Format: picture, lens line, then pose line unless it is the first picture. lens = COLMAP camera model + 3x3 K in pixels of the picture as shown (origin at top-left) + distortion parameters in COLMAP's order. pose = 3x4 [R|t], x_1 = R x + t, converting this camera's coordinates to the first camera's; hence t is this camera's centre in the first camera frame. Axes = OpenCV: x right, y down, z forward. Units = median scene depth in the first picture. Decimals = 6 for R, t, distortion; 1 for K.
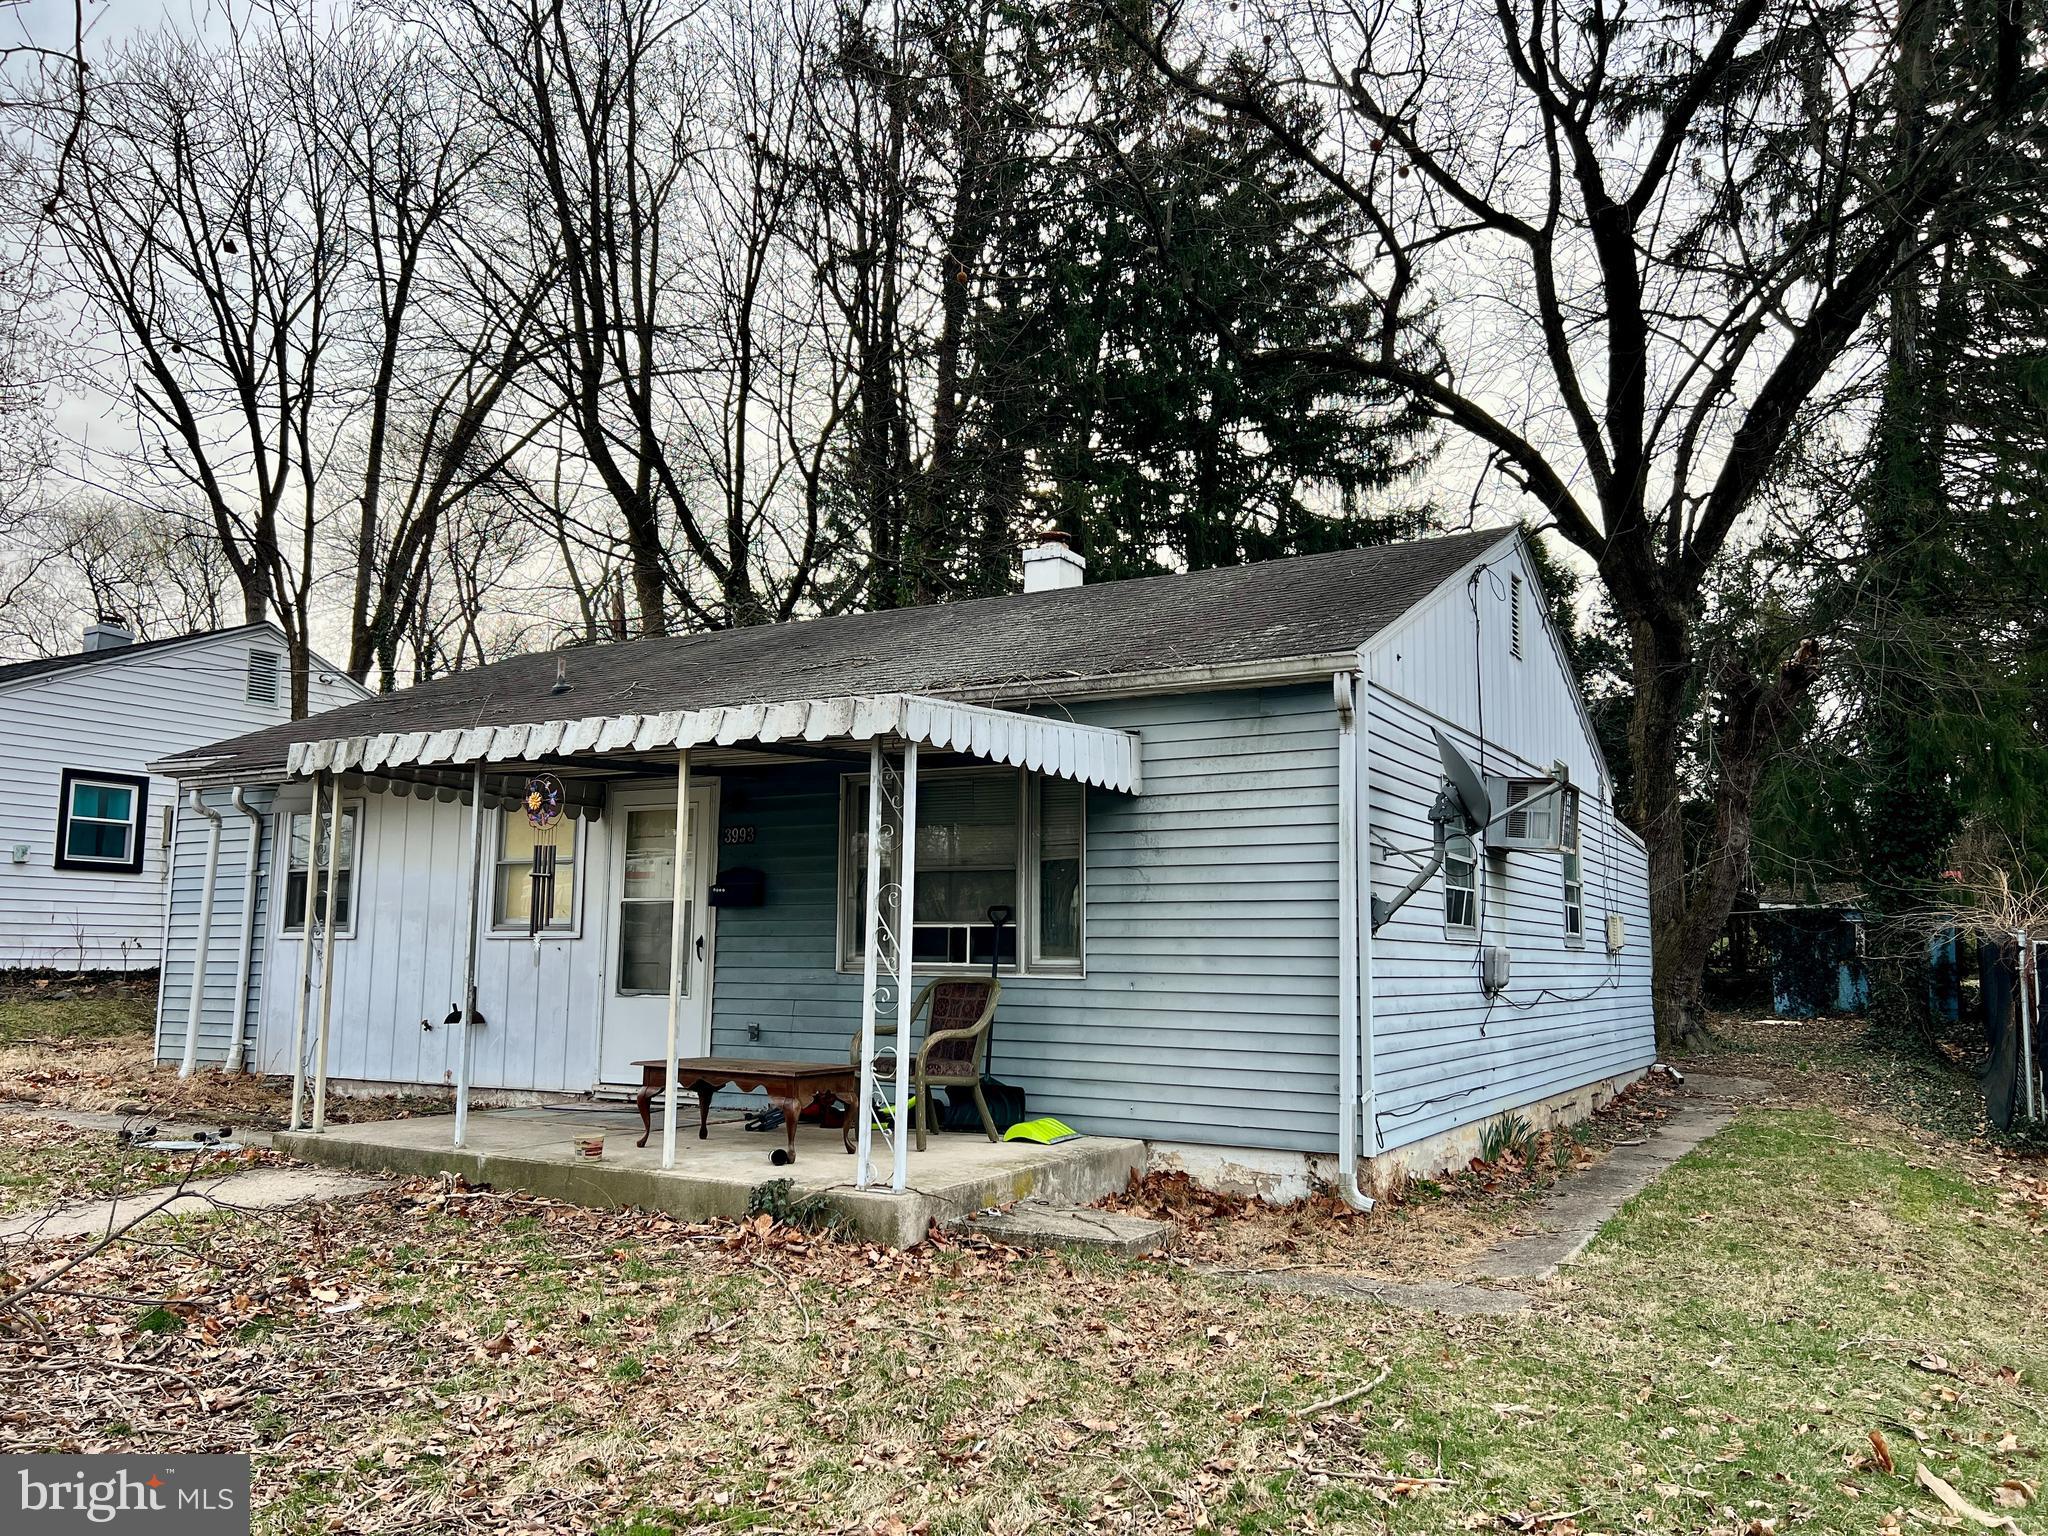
lens RADIAL K [[1548.6, 0, 1015.0], [0, 1548.6, 758.3], [0, 0, 1]] dist [0.095684, -0.148683]
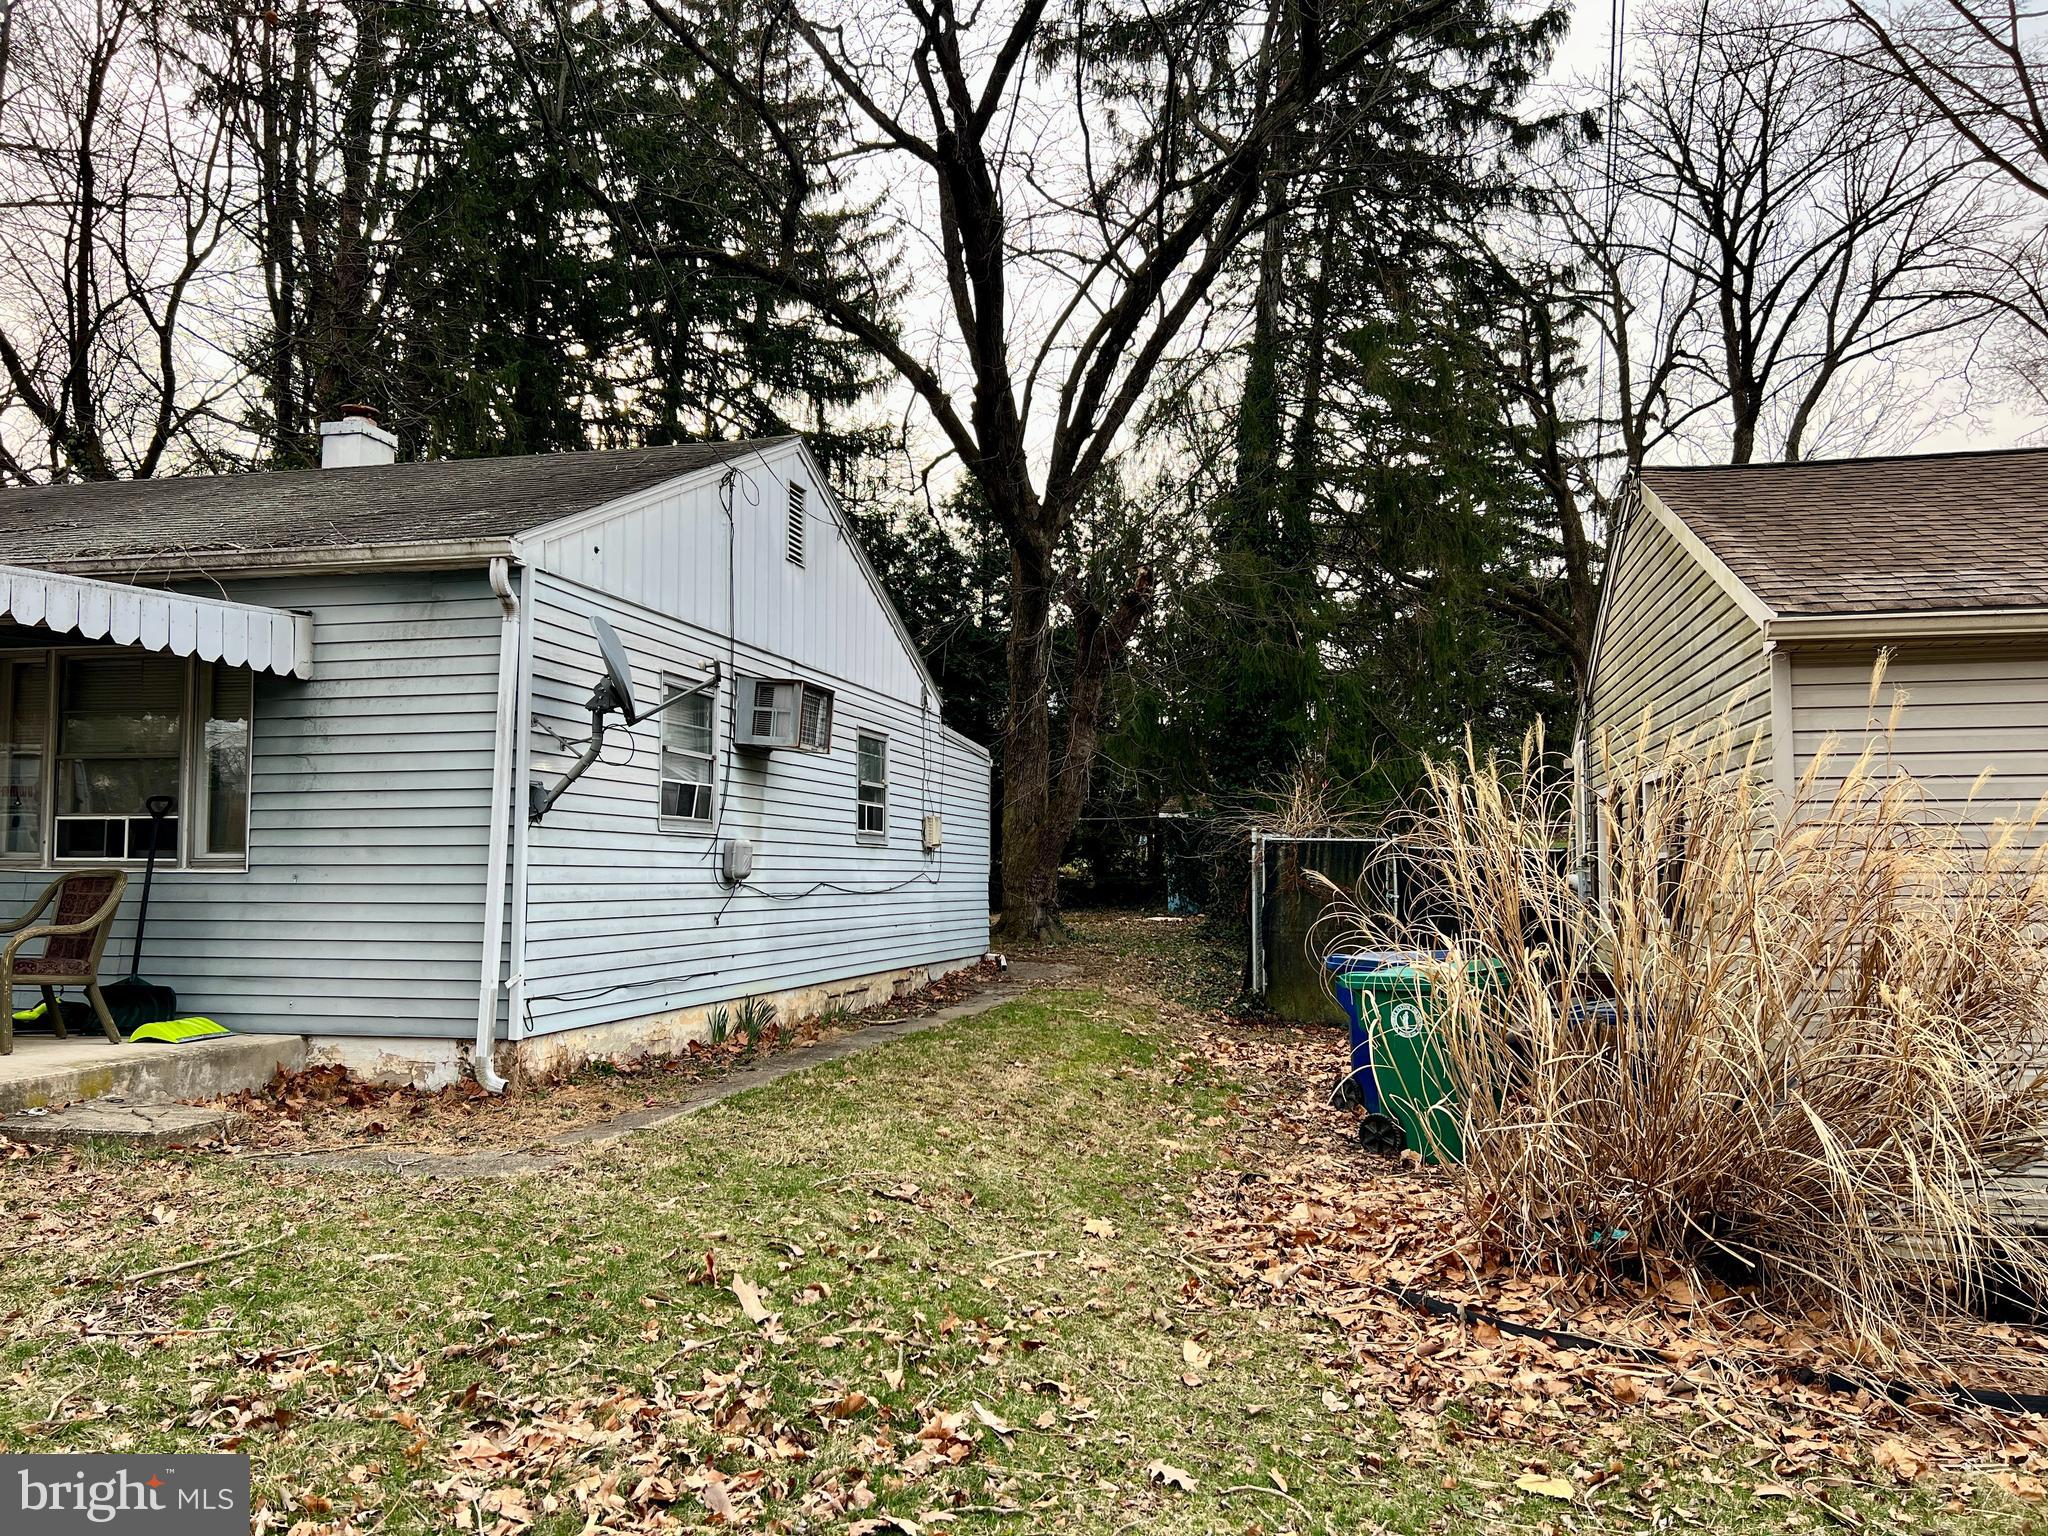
lens RADIAL K [[1542.6, 0, 1024.0], [0, 1542.6, 786.1], [0, 0, 1]] dist [0.072155, -0.124374]
pose [[0.954646, 0.009077, 0.297605, 0.213177], [-0.030383, 0.997287, 0.067045, 0.011575], [-0.296189, -0.073047, 0.952332, -0.041939]]
